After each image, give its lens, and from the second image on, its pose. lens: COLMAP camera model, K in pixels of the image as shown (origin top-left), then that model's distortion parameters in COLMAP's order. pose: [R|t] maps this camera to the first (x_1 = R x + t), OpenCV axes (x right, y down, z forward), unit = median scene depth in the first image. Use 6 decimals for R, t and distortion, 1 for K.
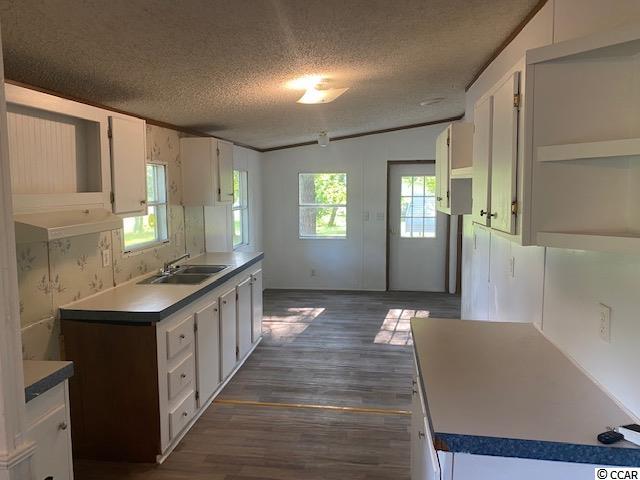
lens RADIAL K [[488.5, 0, 322.0], [0, 488.5, 241.5], [0, 0, 1]] dist [0.035600, -0.050004]
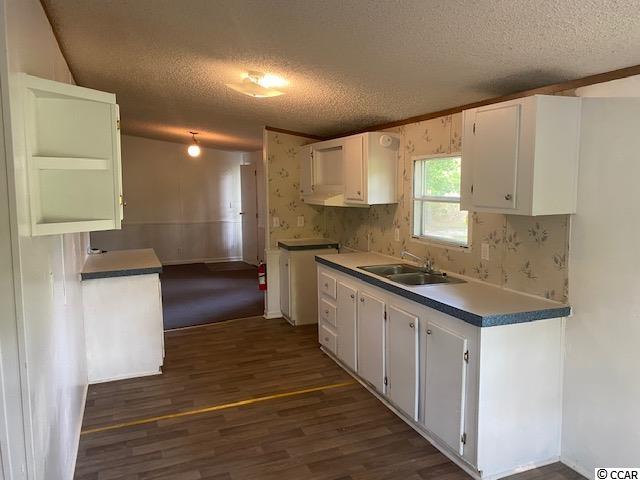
lens RADIAL K [[488.5, 0, 322.0], [0, 488.5, 241.5], [0, 0, 1]] dist [0.035600, -0.050004]
pose [[-0.870756, 0.074408, -0.486052, 0.460325], [-0.040884, 0.974106, 0.222364, -0.279768], [0.490012, 0.213497, -0.845167, 2.399727]]
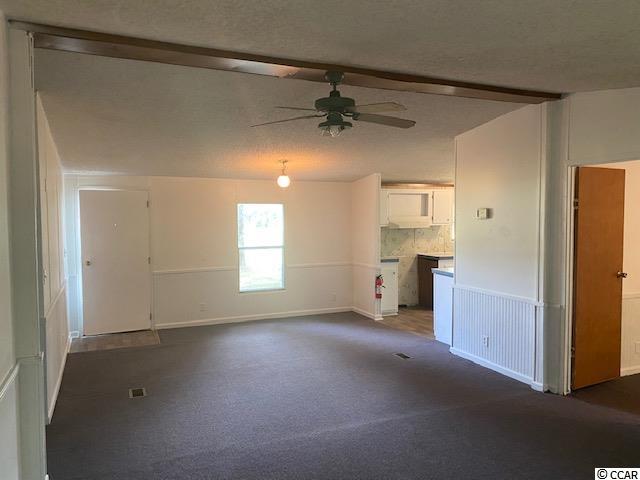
lens RADIAL K [[488.5, 0, 322.0], [0, 488.5, 241.5], [0, 0, 1]] dist [0.035600, -0.050004]
pose [[0.513954, 0.075912, -0.854452, 1.718018], [-0.096062, 0.994905, 0.030609, 0.024217], [0.852422, 0.066349, 0.518628, -1.060343]]
